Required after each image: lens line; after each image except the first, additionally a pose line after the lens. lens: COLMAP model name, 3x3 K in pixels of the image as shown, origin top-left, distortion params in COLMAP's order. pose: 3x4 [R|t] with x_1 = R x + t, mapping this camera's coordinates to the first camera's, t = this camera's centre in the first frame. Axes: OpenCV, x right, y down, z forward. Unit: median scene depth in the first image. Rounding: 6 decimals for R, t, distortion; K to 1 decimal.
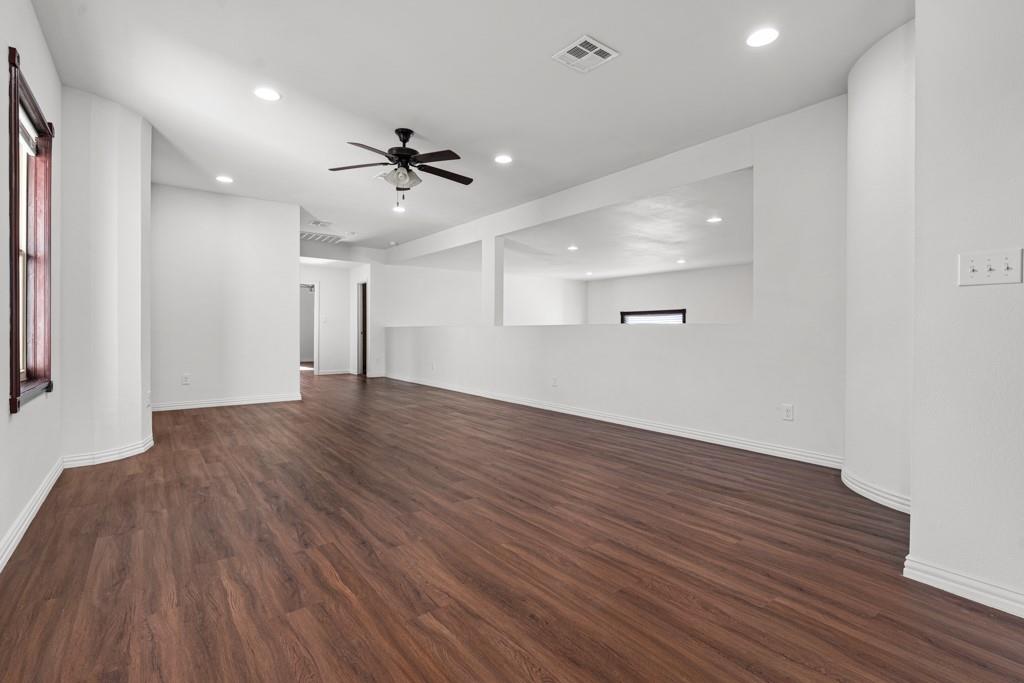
lens RADIAL K [[471.3, 0, 513.3], [0, 471.3, 334.7], [0, 0, 1]] dist [-0.002306, 0.000005]
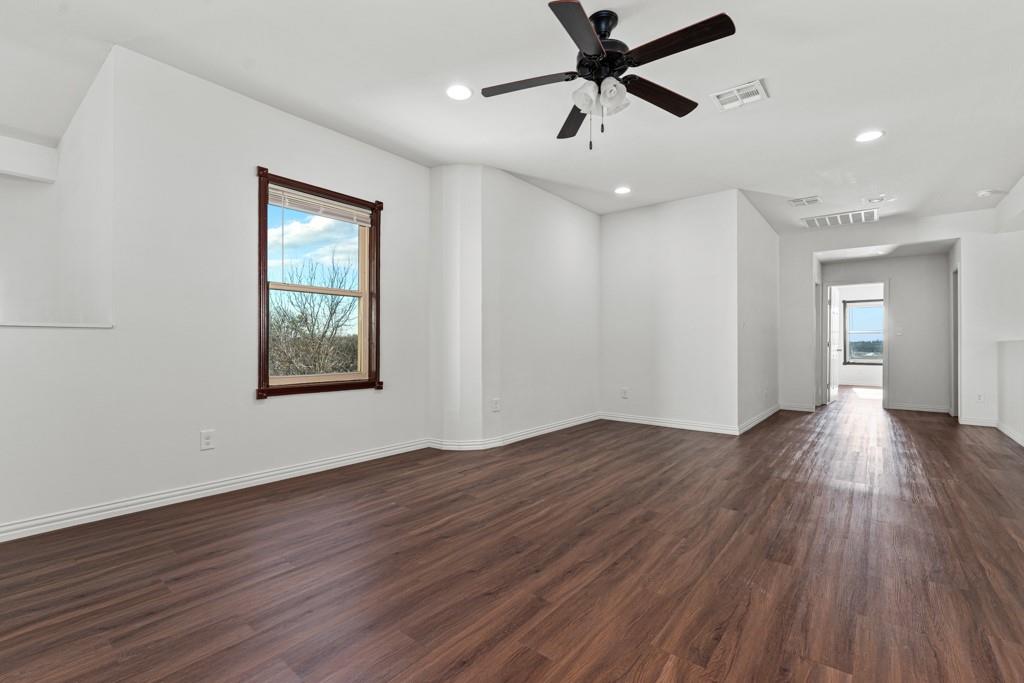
lens RADIAL K [[444.8, 0, 512.6], [0, 444.8, 344.7], [0, 0, 1]] dist [-0.000006, 0.000049]
pose [[0.234475, -0.000148, -0.972122, 0.472973], [-0.010253, 0.999944, -0.002625, -0.016889], [0.972068, 0.010583, 0.234460, 1.192692]]
